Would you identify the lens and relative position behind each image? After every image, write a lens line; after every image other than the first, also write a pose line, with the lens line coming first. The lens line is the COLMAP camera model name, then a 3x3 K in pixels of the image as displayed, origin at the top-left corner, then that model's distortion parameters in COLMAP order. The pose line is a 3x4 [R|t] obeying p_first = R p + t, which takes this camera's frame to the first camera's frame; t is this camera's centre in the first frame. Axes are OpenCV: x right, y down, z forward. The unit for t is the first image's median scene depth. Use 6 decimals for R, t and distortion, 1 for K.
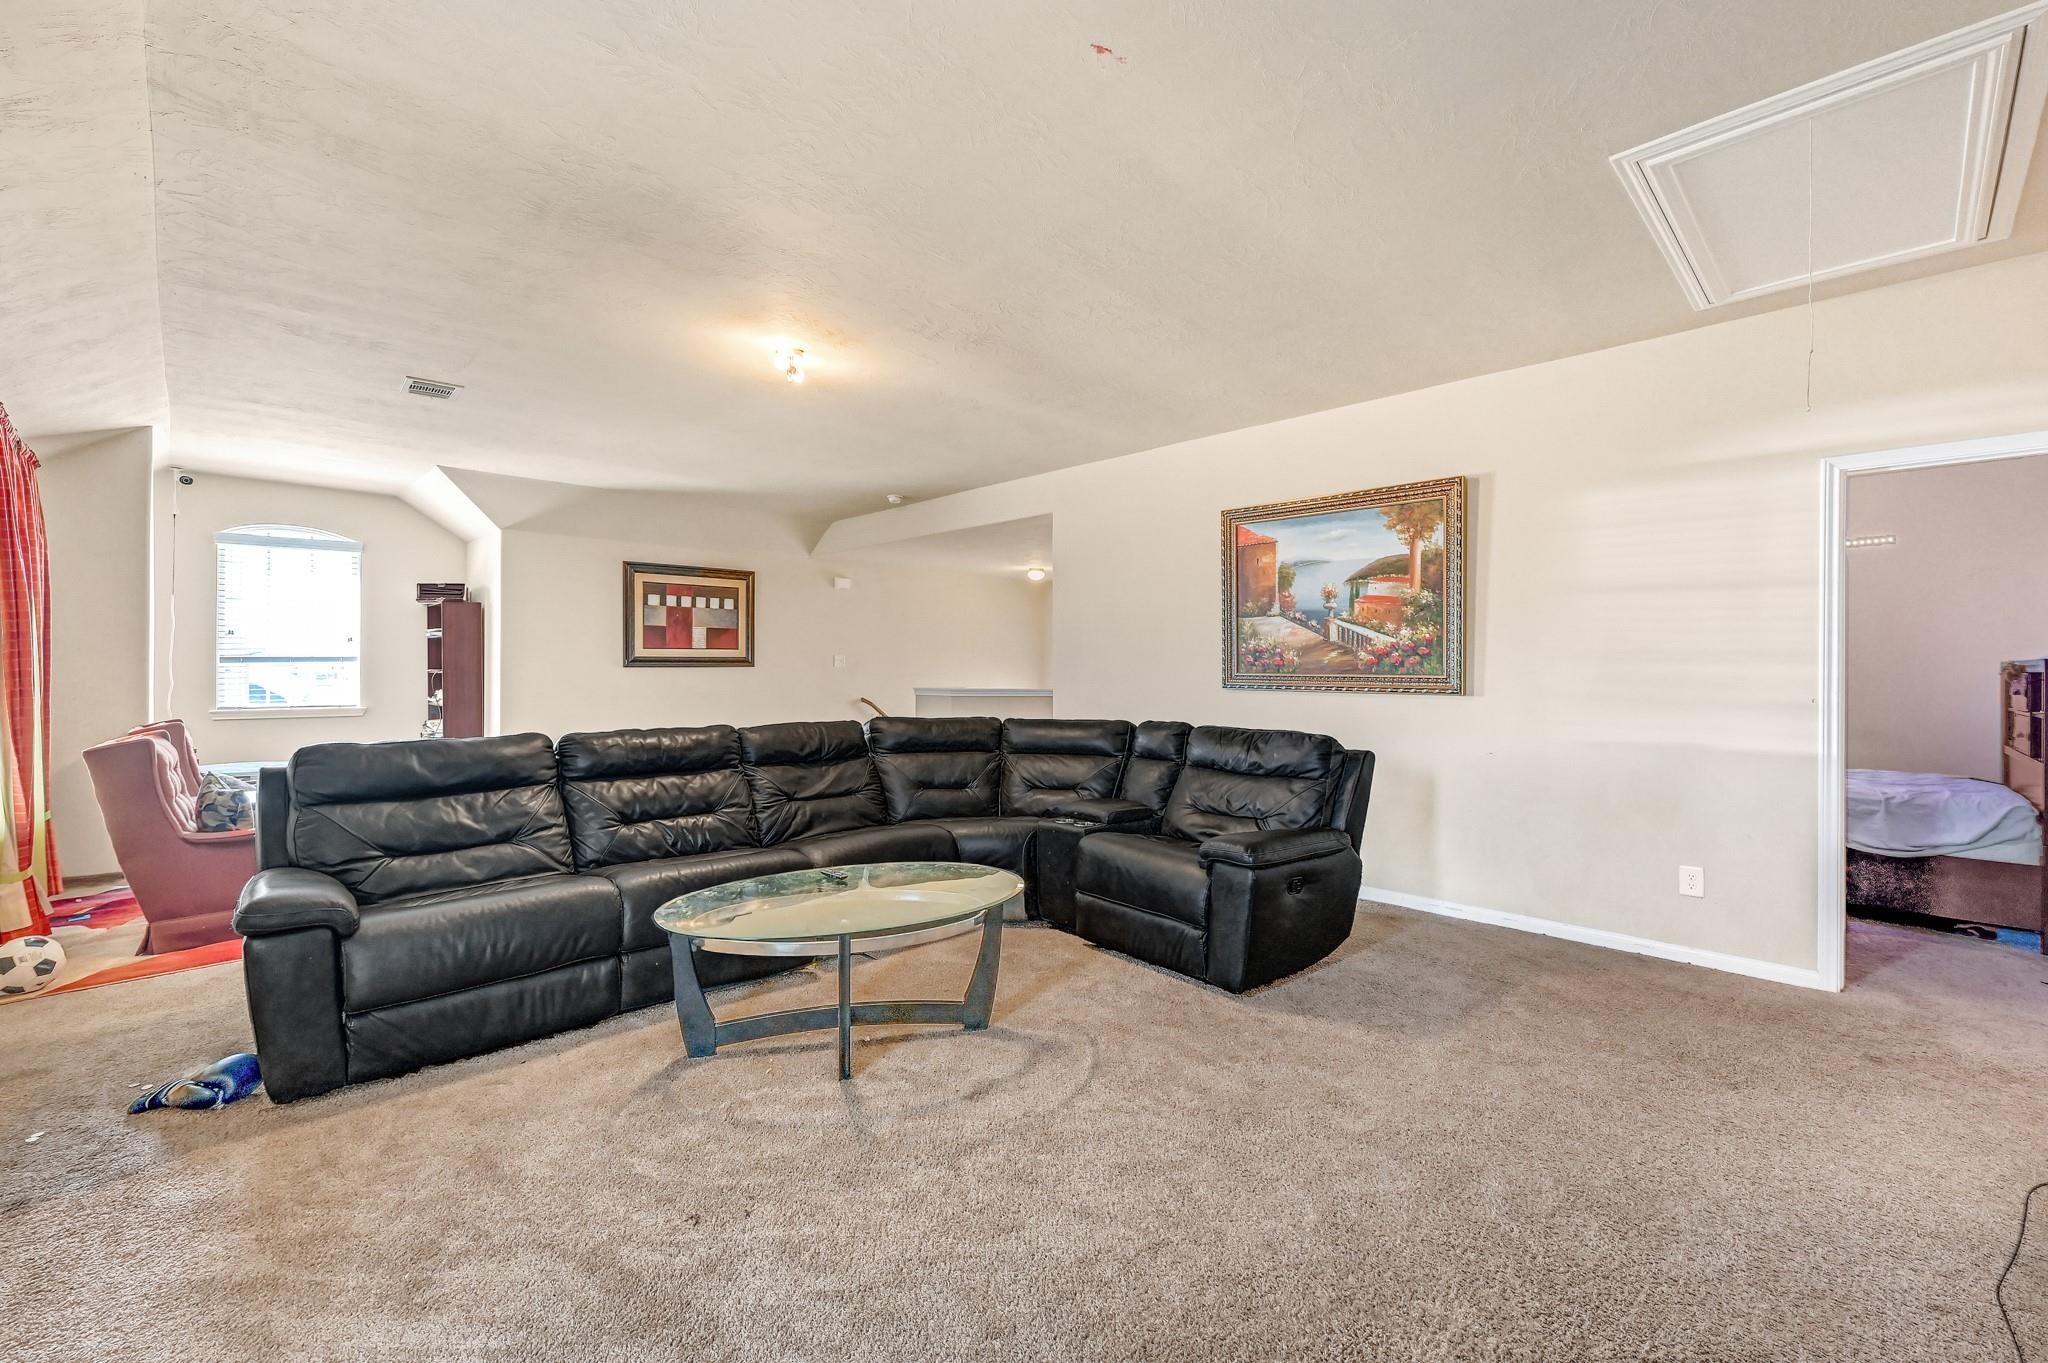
lens RADIAL K [[887.6, 0, 1025.9], [0, 887.6, 676.9], [0, 0, 1]] dist [0.002921, 0.000703]
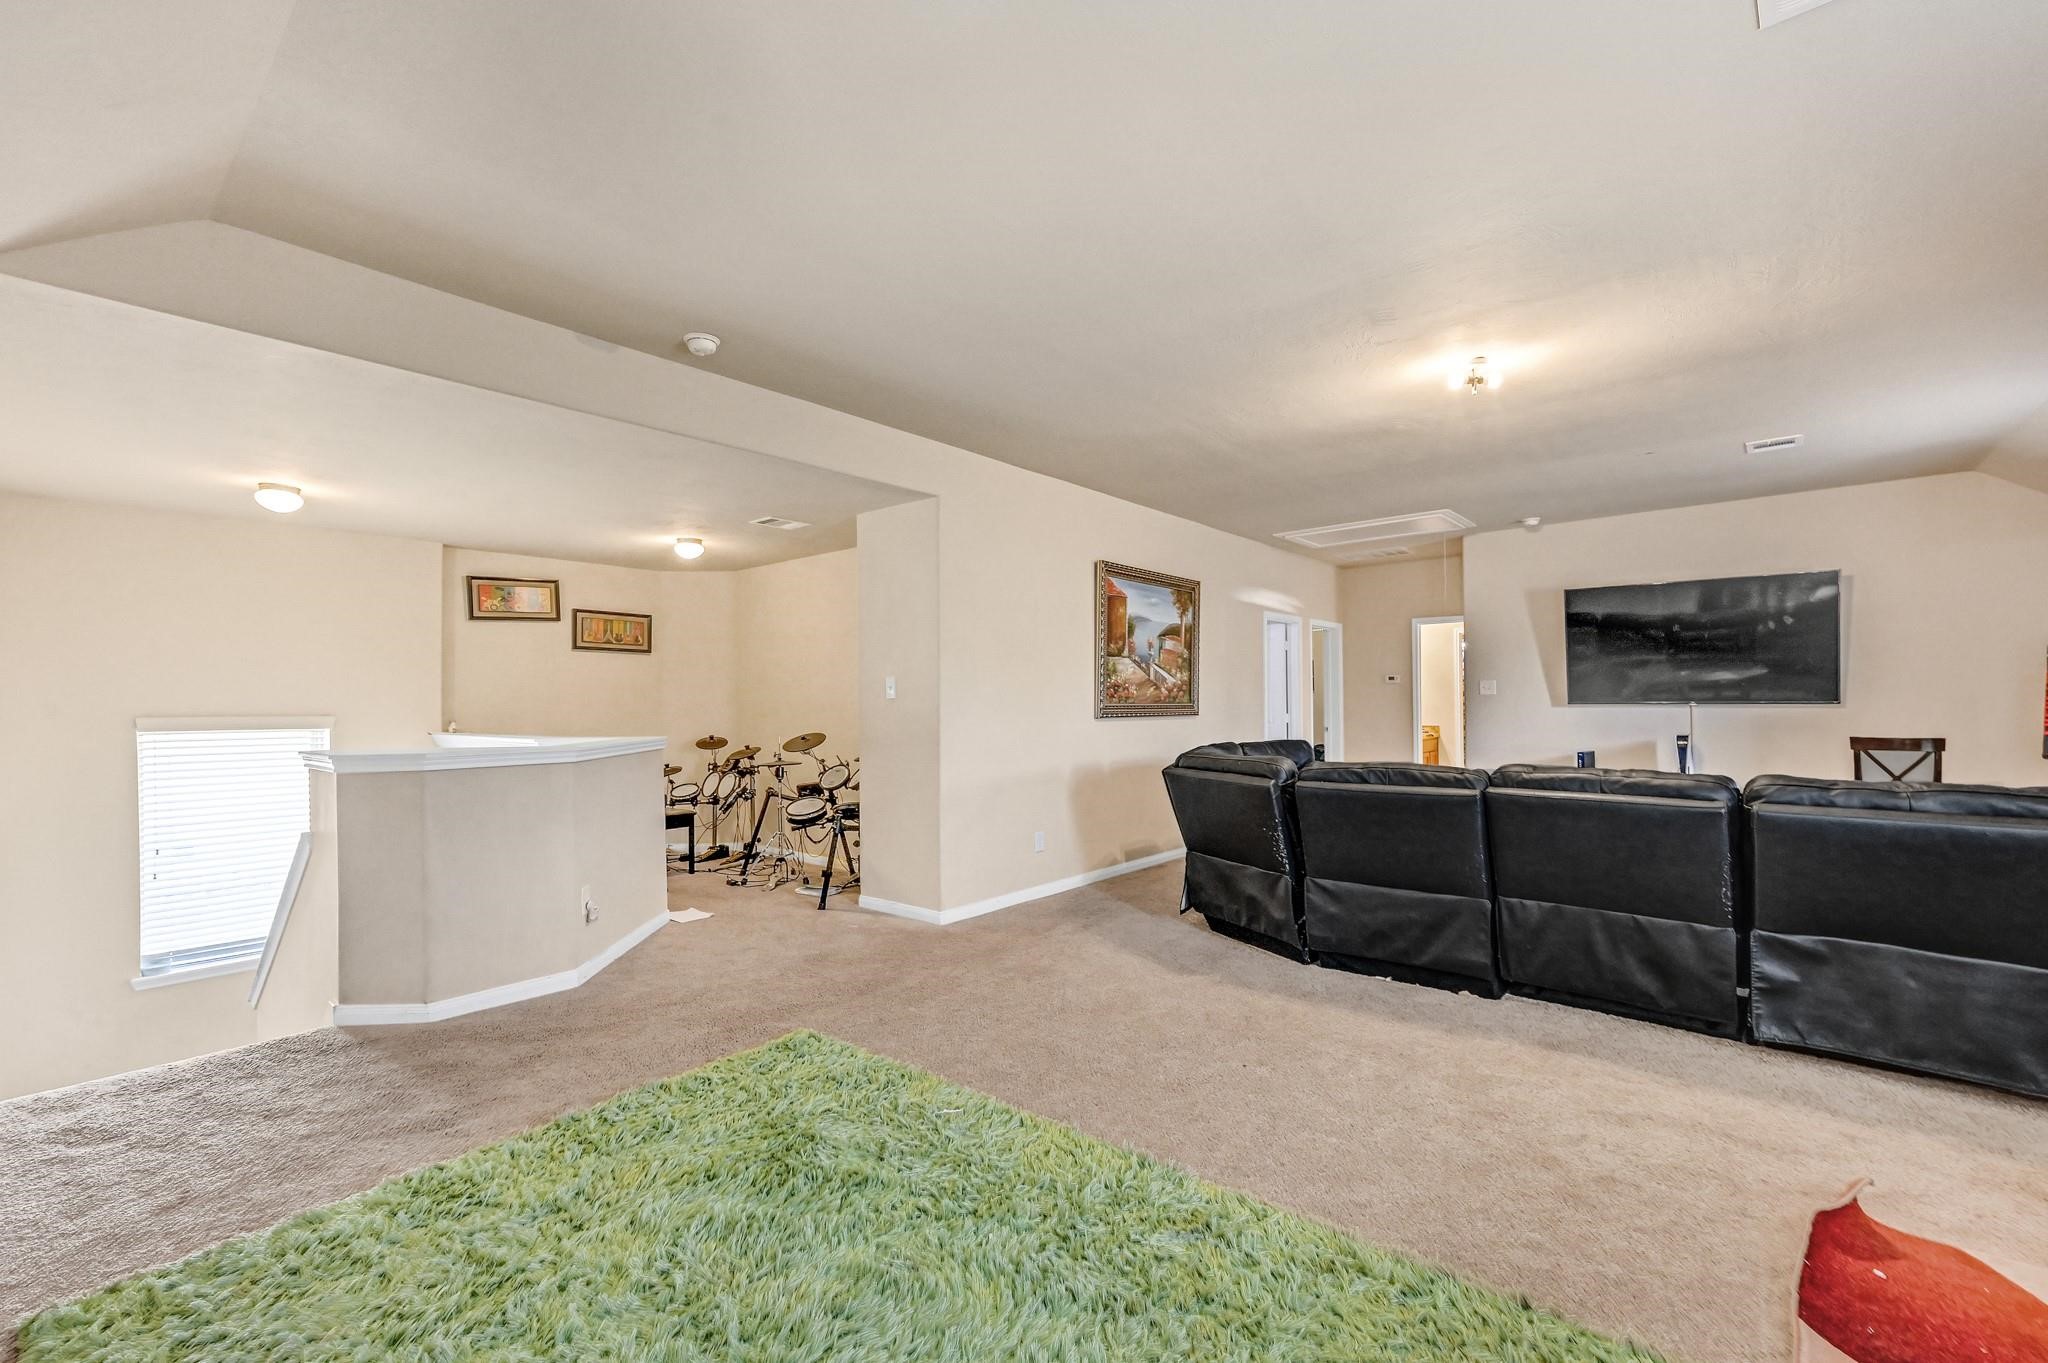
lens RADIAL K [[796.7, 0, 1024.7], [0, 796.7, 696.6], [0, 0, 1]] dist [0.000029, -0.000100]
pose [[-0.047002, -0.001297, 0.998894, -0.866942], [0.008277, 0.999964, 0.001688, -0.018187], [-0.998861, 0.008347, -0.046989, 1.262787]]
